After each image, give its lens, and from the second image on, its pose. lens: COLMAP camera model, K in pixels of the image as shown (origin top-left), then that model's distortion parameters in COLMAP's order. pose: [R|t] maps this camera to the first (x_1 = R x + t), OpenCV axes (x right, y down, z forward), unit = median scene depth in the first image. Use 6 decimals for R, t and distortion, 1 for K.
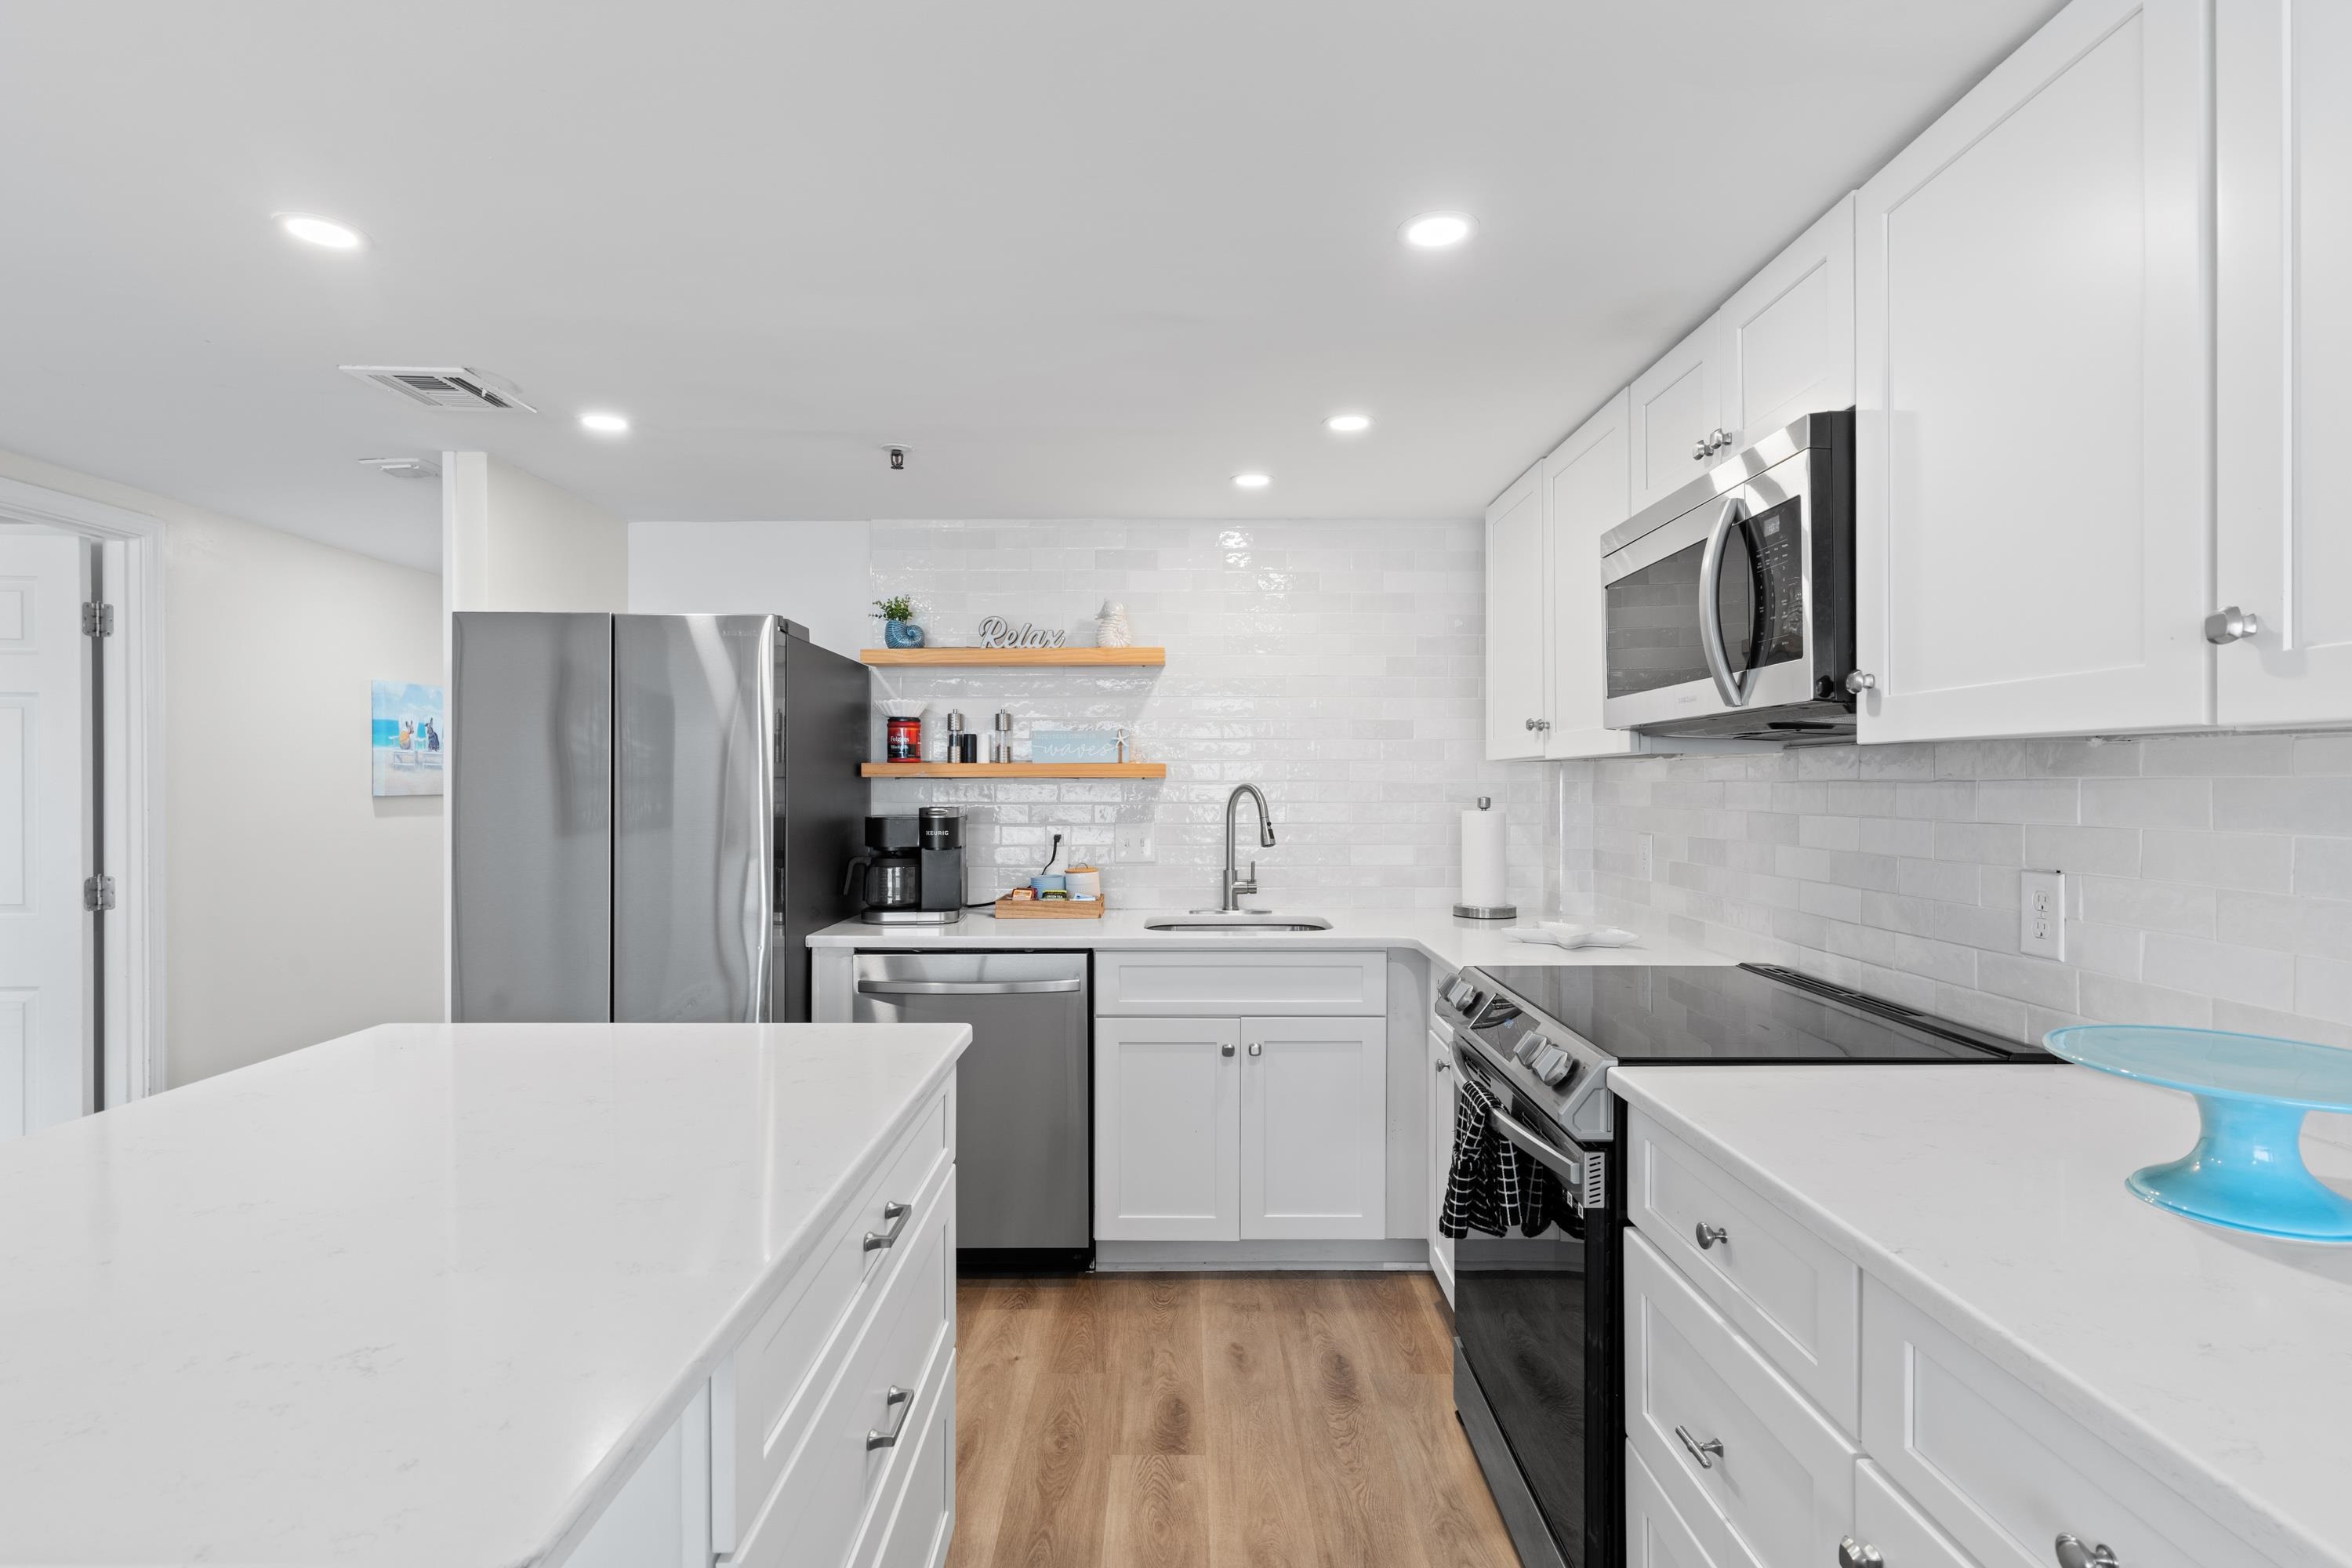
lens RADIAL K [[1143.8, 0, 1172.5], [0, 1143.8, 782.9], [0, 0, 1]] dist [0.019706, 0.000573]
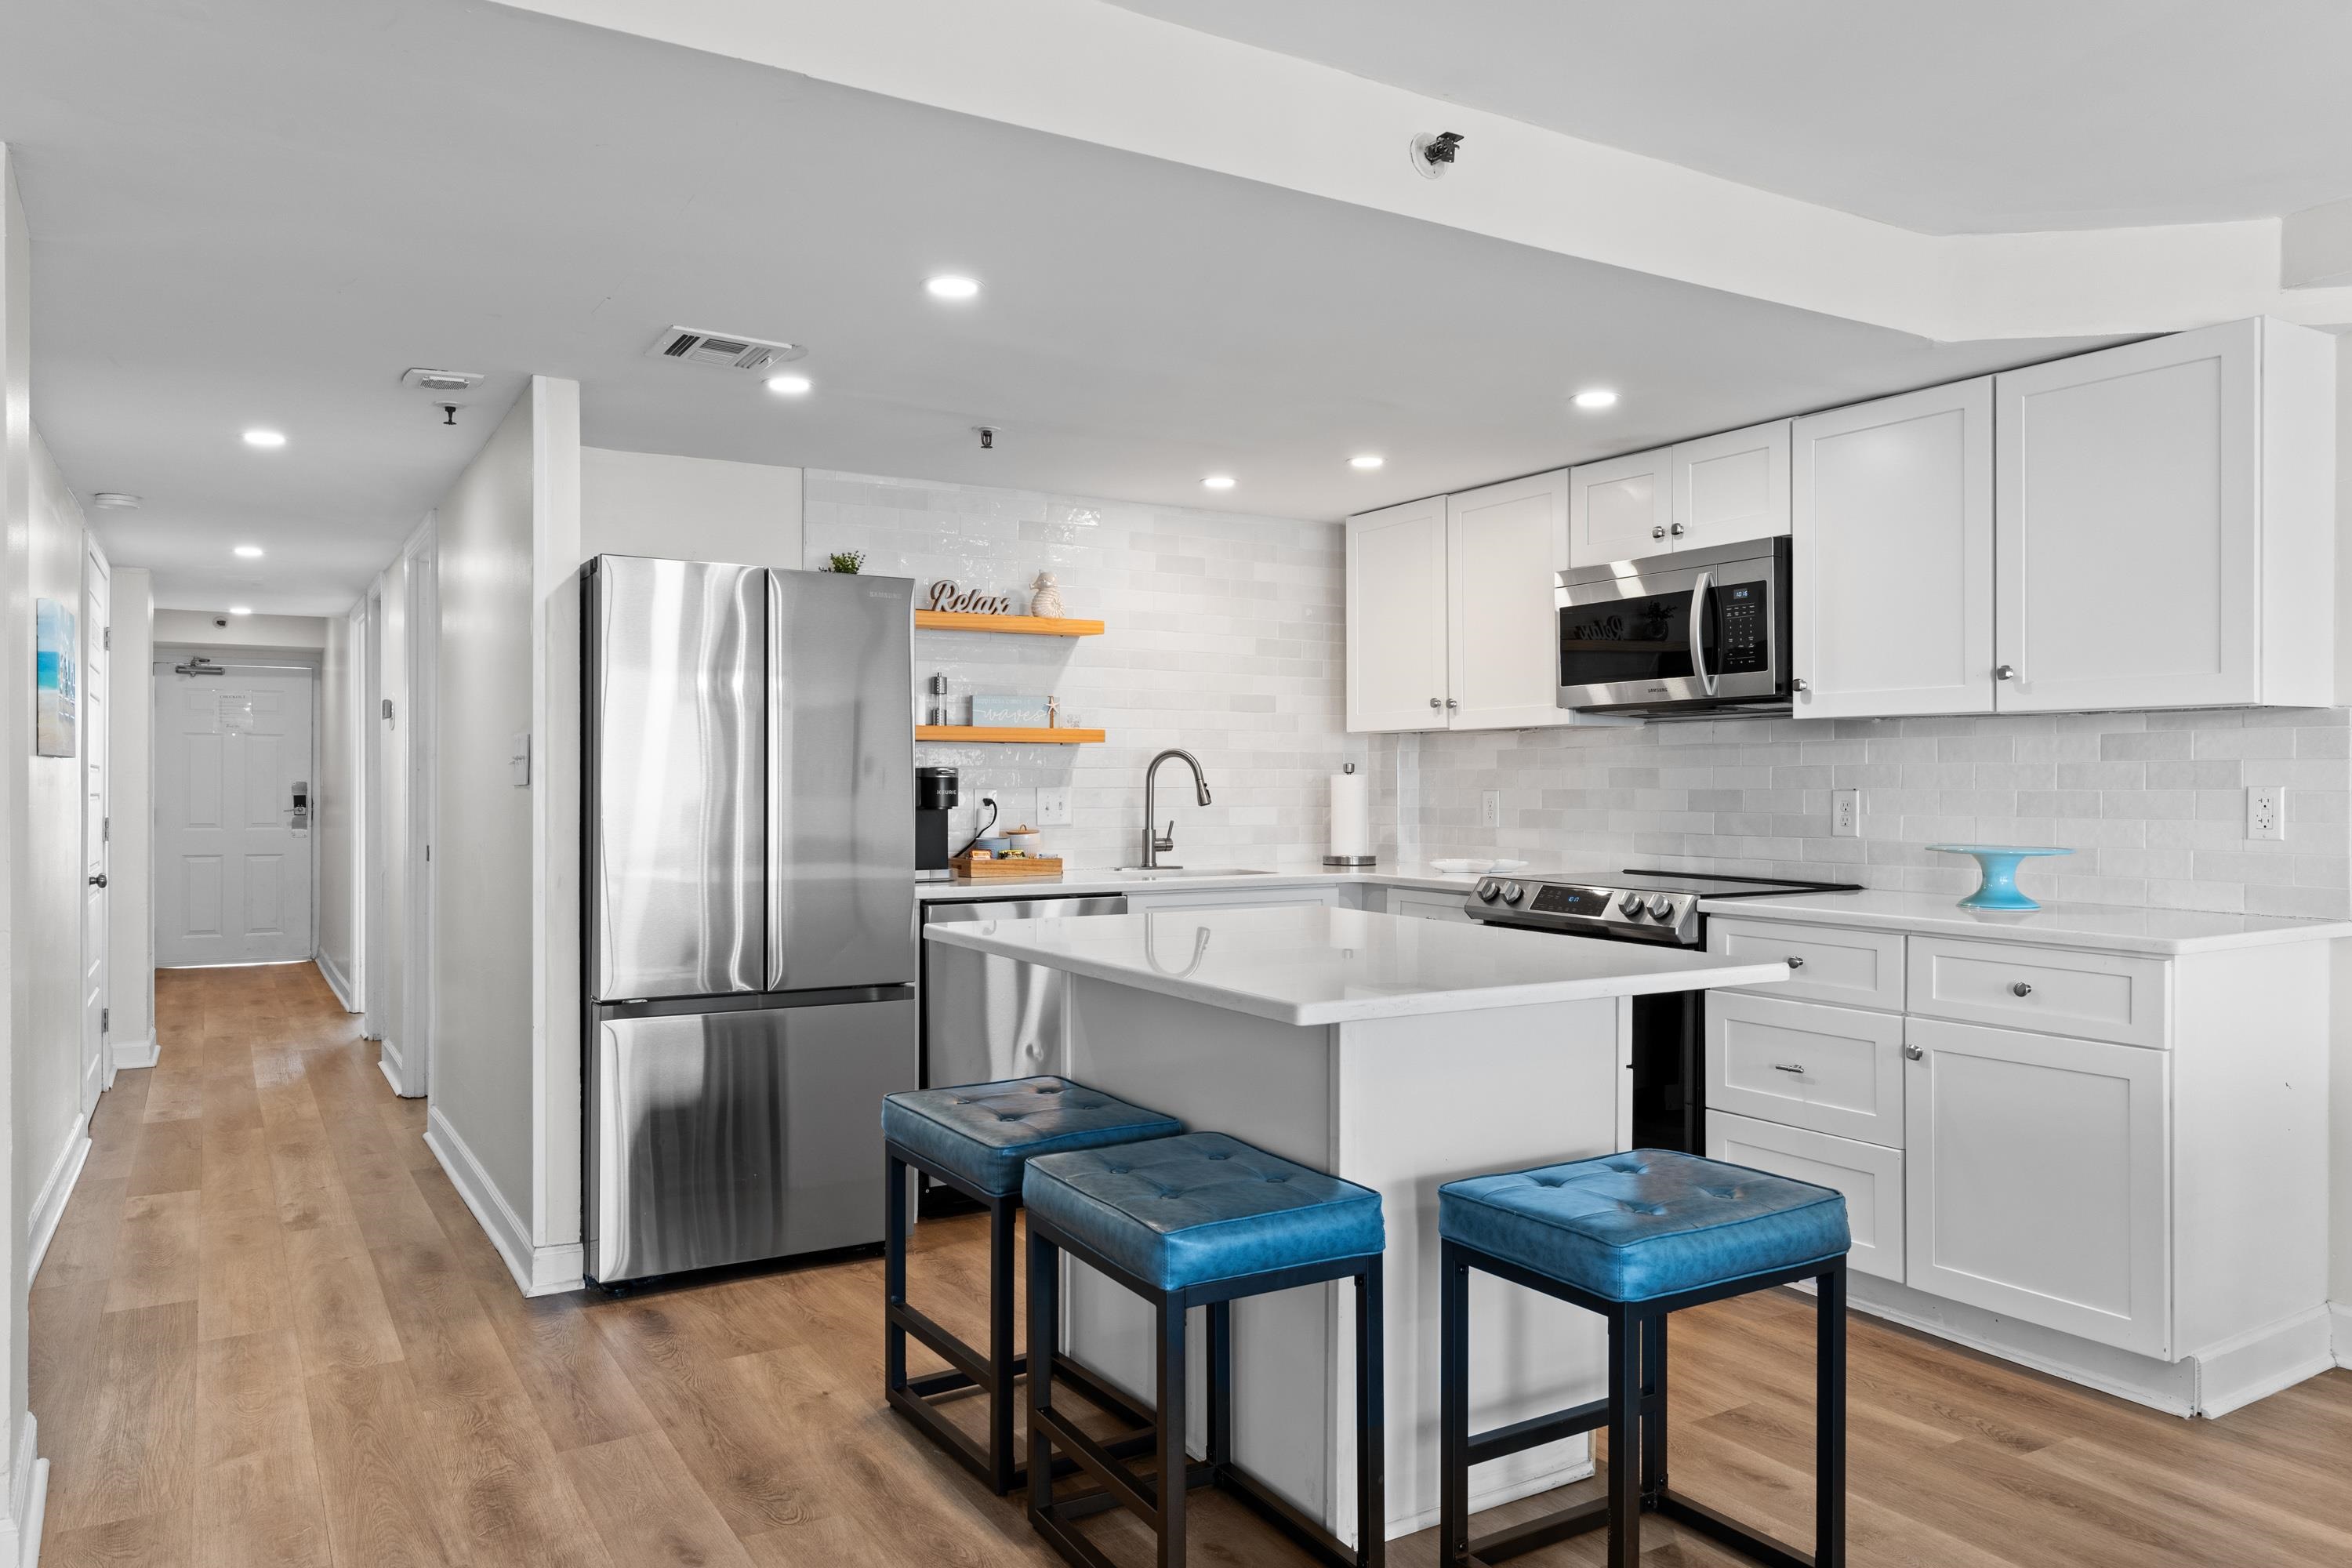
lens RADIAL K [[1602.1, 0, 1176.0], [0, 1602.1, 784.0], [0, 0, 1]] dist [0.001790, 0.000054]
pose [[0.858753, 0.001624, 0.512387, -0.765953], [-0.002501, 0.999996, 0.001022, 0.034489], [-0.512384, -0.002159, 0.858754, -0.339084]]
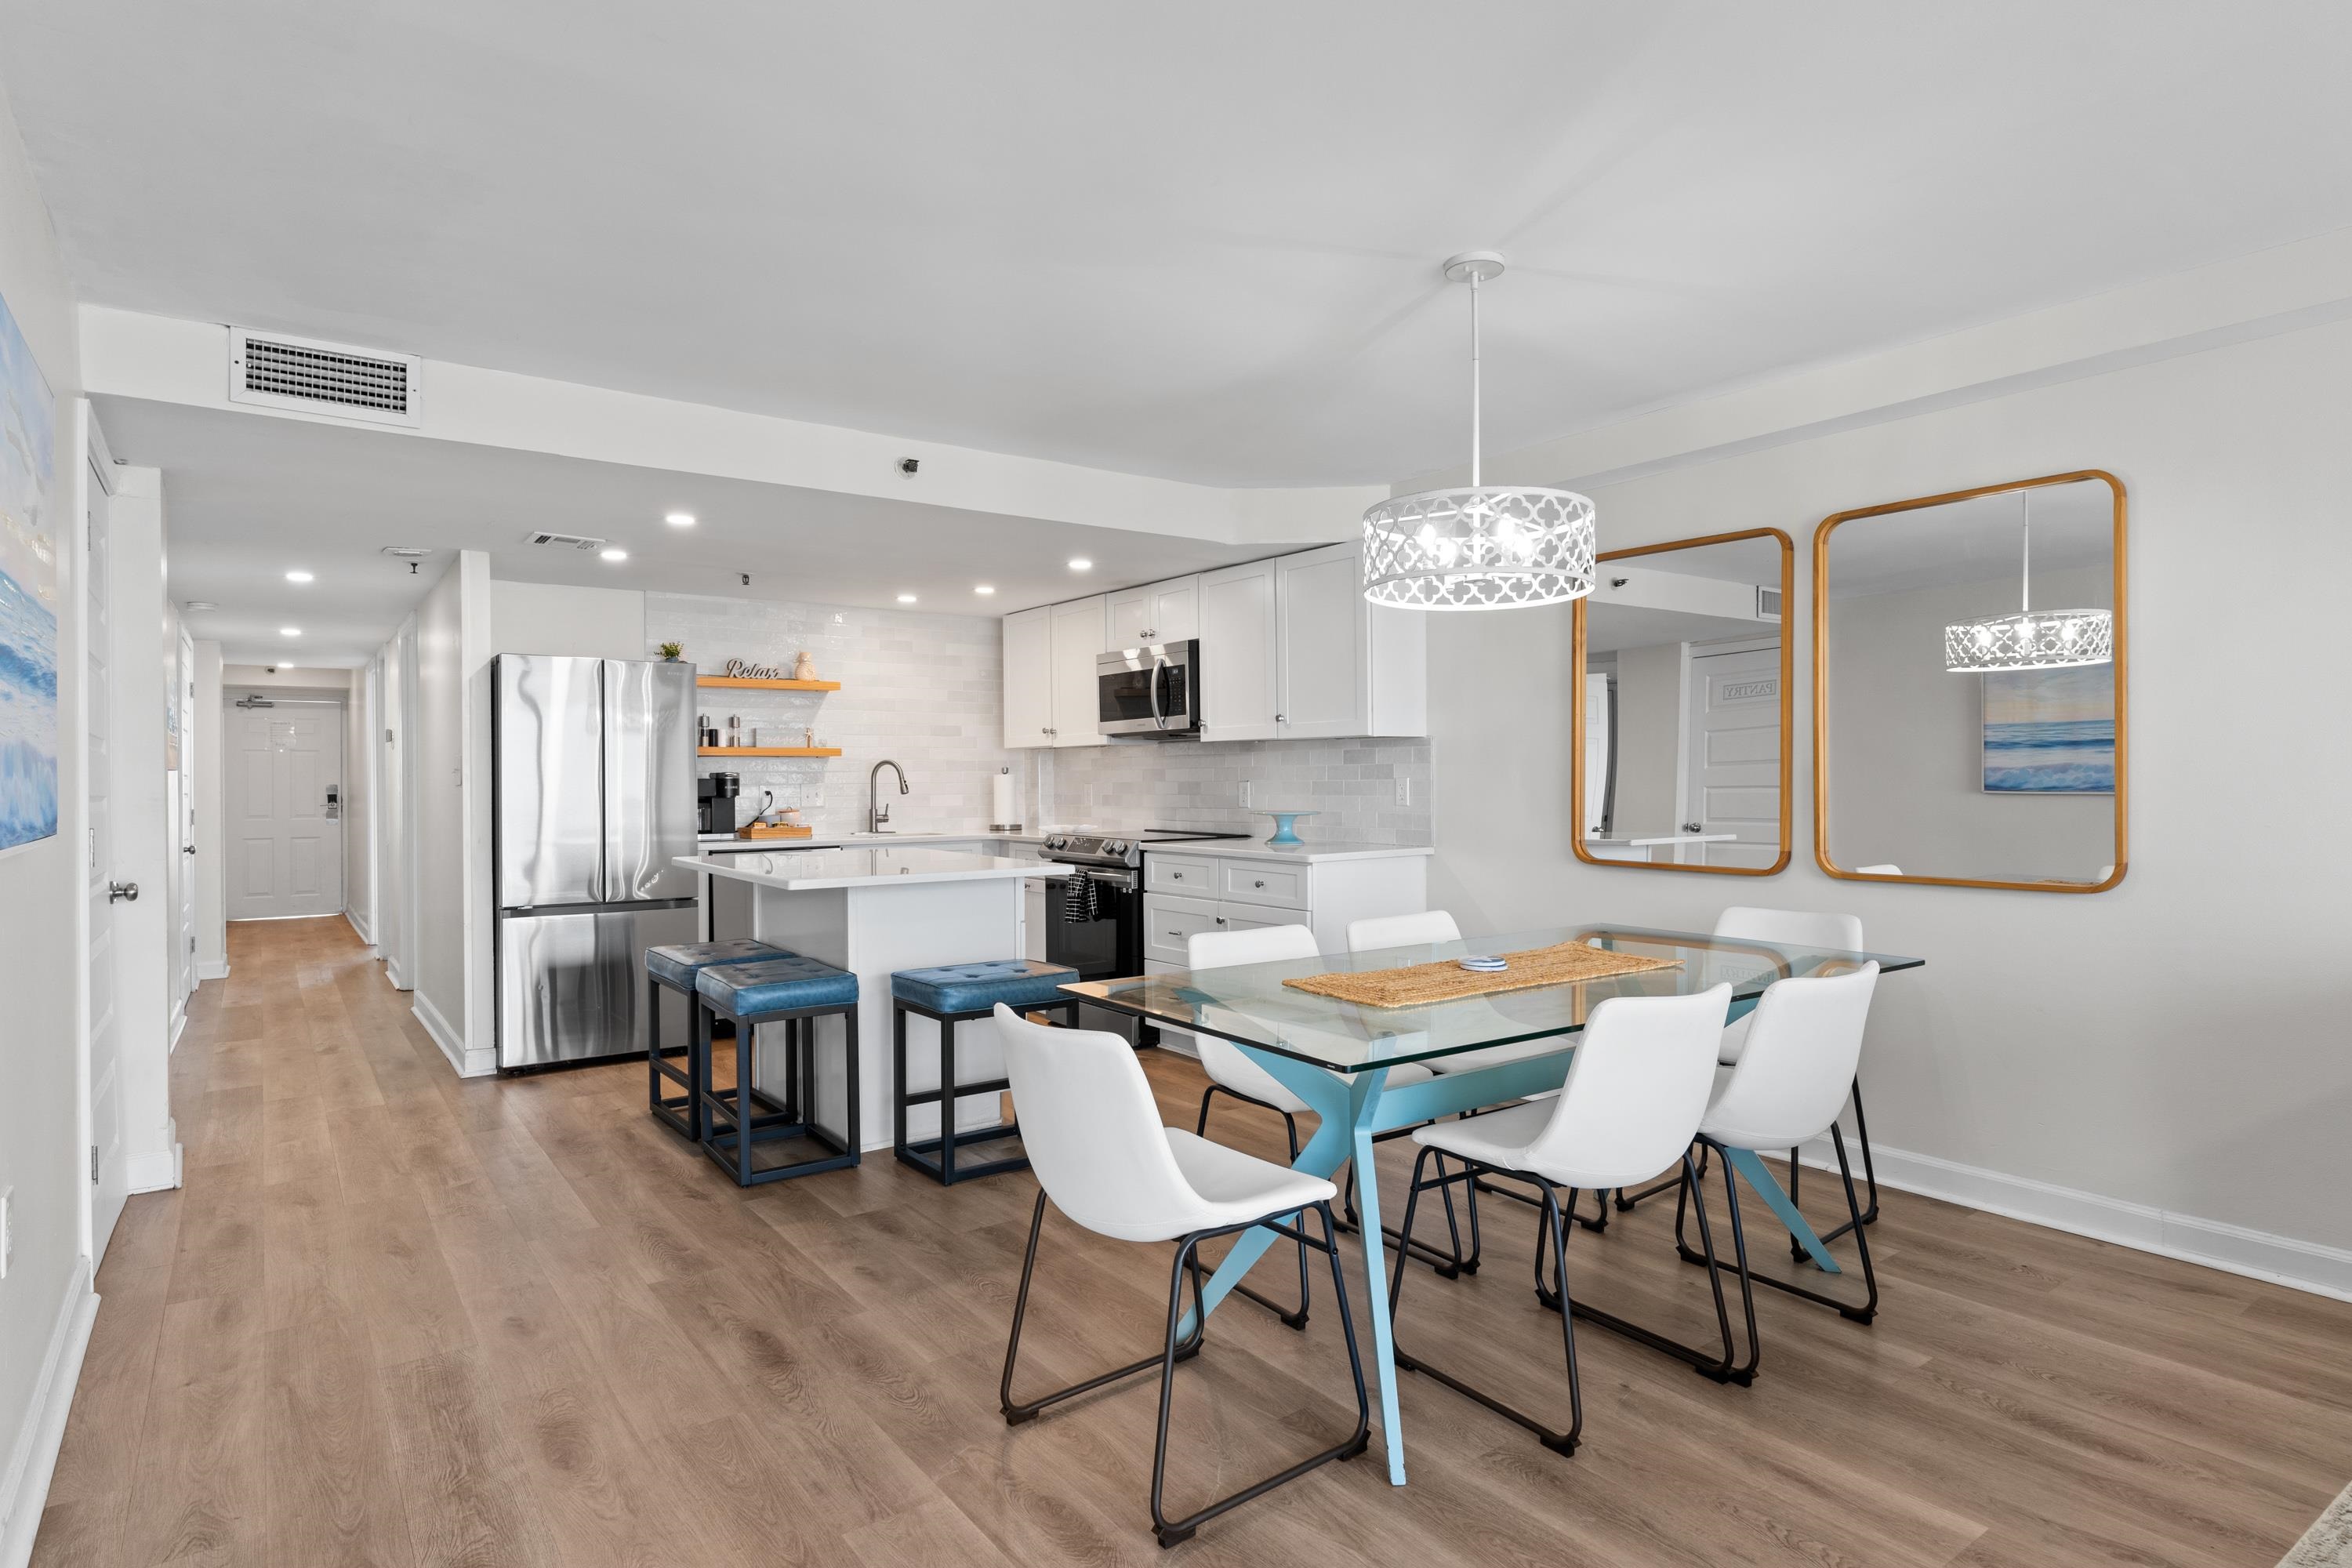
lens RADIAL K [[1261.4, 0, 1167.7], [0, 1261.4, 780.1], [0, 0, 1]] dist [0.000856, 0.000623]
pose [[0.814487, -0.005554, 0.580155, -0.770578], [0.005871, 0.999982, 0.001330, 0.034517], [-0.580152, 0.002323, 0.814505, -0.921066]]
